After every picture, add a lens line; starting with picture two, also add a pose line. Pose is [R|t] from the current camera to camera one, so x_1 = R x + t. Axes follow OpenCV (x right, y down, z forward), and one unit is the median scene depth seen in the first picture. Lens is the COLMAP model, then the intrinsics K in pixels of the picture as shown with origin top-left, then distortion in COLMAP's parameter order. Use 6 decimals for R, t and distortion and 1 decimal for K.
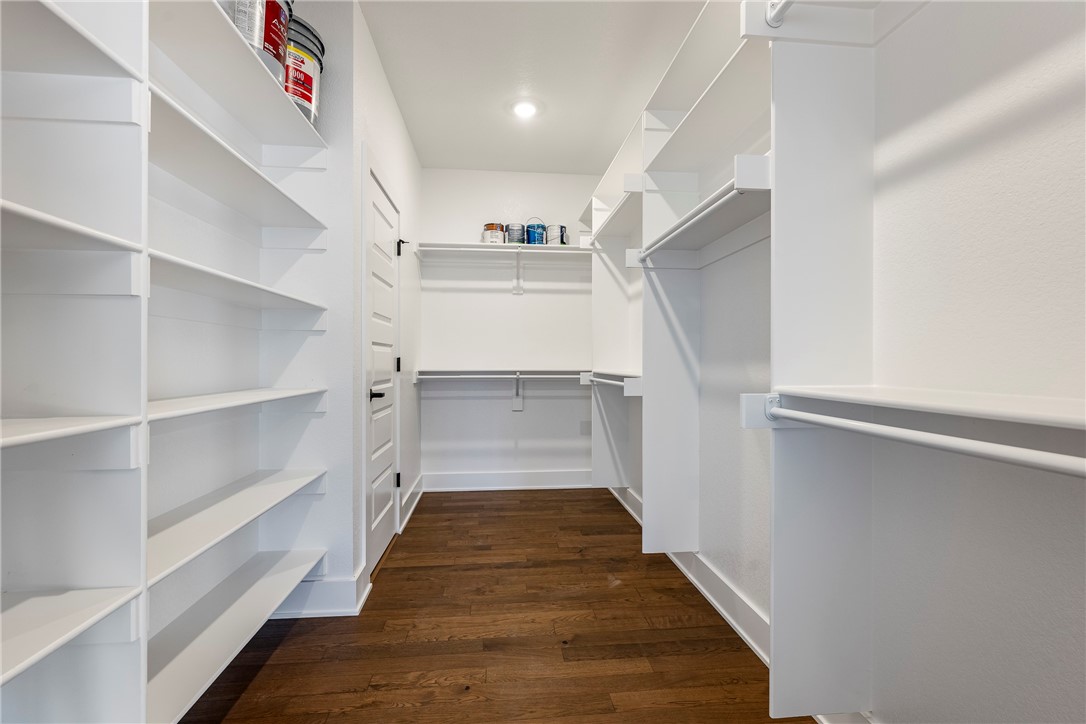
lens RADIAL K [[478.6, 0, 543.0], [0, 478.6, 362.0], [0, 0, 1]] dist [-0.001548, -0.000178]
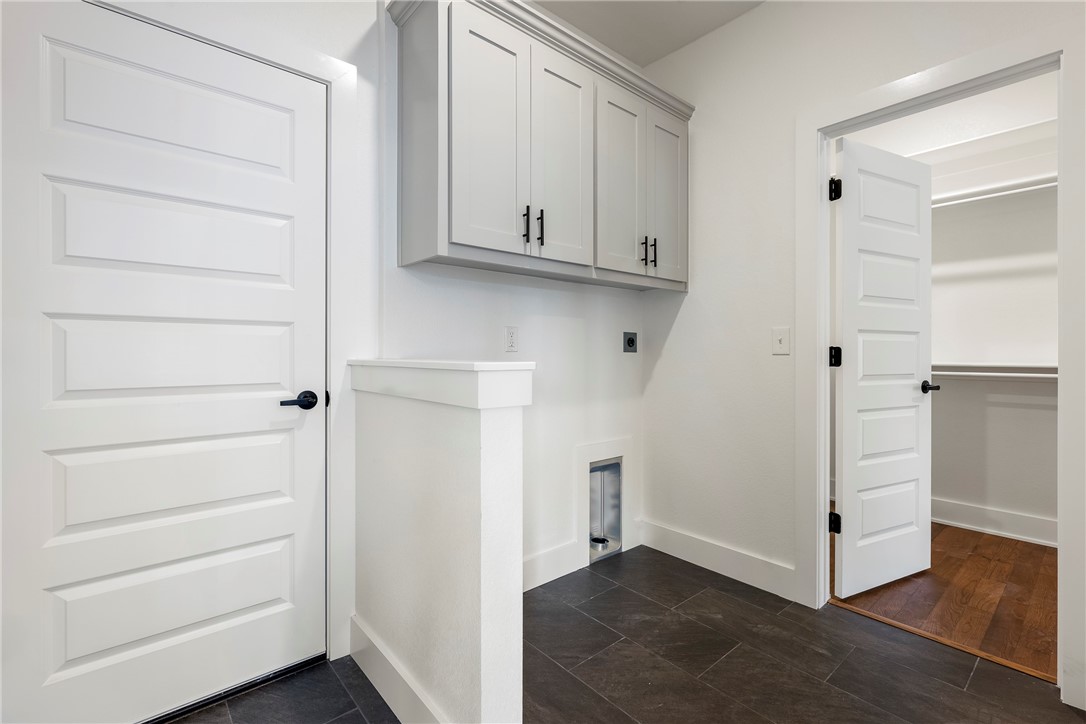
lens RADIAL K [[478.6, 0, 543.0], [0, 478.6, 362.0], [0, 0, 1]] dist [-0.001548, -0.000178]
pose [[0.815970, -0.010477, 0.578000, -1.212541], [-0.001351, 0.999798, 0.020029, -0.009308], [-0.578093, -0.017123, 0.815791, 0.766879]]
